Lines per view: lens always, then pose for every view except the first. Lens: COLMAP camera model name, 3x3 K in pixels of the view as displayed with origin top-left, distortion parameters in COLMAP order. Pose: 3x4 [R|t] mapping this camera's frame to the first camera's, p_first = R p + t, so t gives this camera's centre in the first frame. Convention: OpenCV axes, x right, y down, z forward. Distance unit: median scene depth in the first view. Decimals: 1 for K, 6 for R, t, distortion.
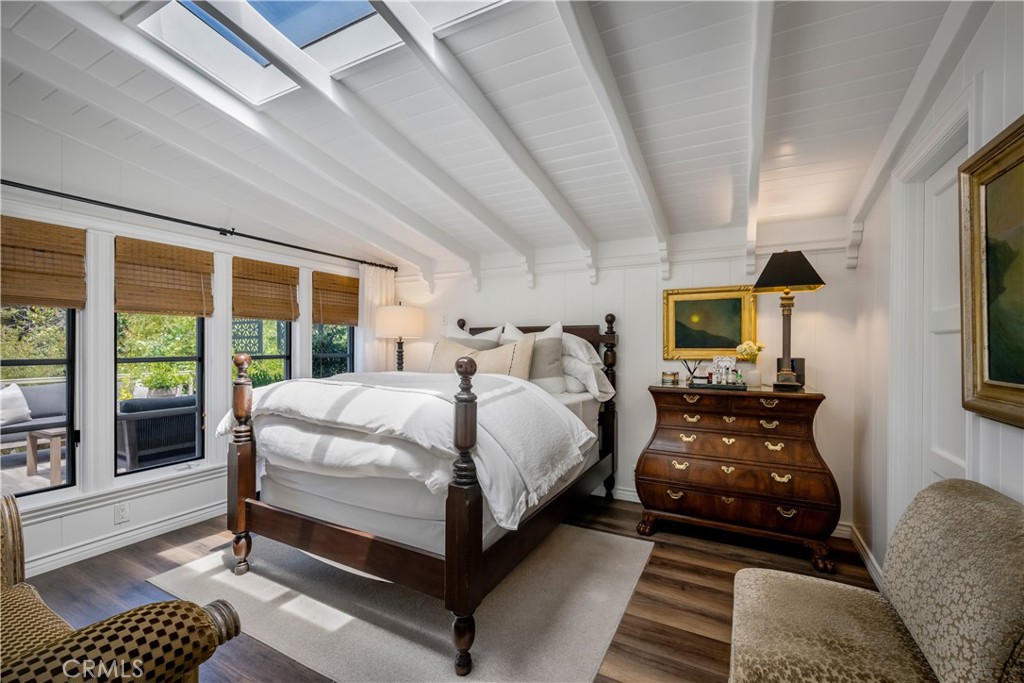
lens RADIAL K [[436.7, 0, 512.4], [0, 436.7, 341.1], [0, 0, 1]] dist [0.005079, 0.000286]
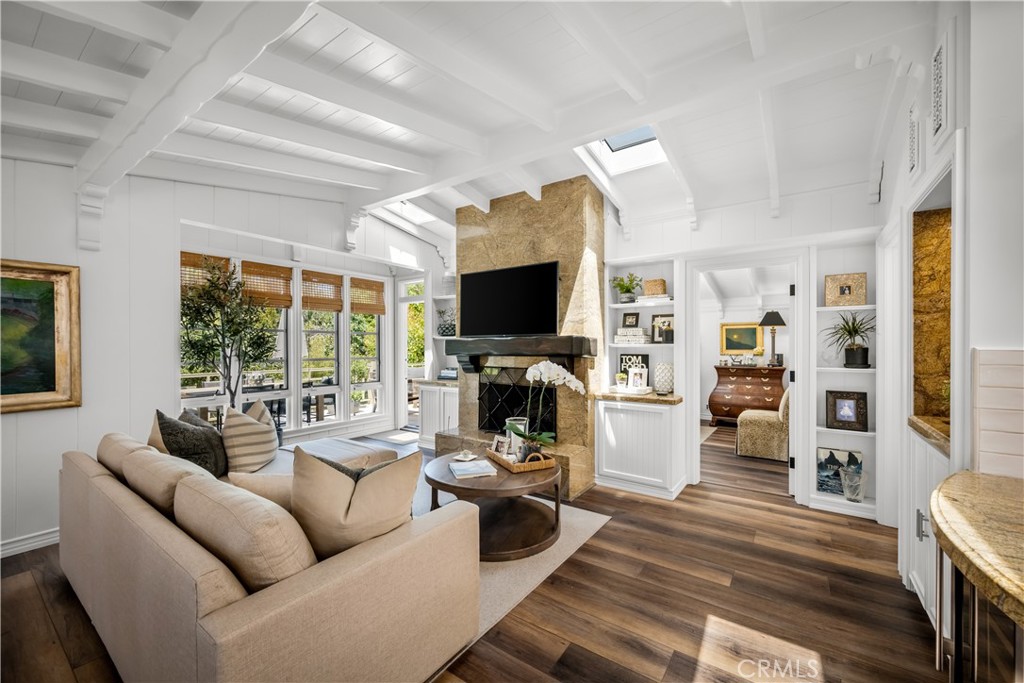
lens RADIAL K [[411.5, 0, 512.7], [0, 411.5, 345.0], [0, 0, 1]] dist [-0.000846, -0.000076]
pose [[0.992613, -0.003408, -0.121279, -0.519583], [0.004387, 0.999960, 0.007804, -0.031095], [0.121248, -0.008278, 0.992588, -1.394952]]
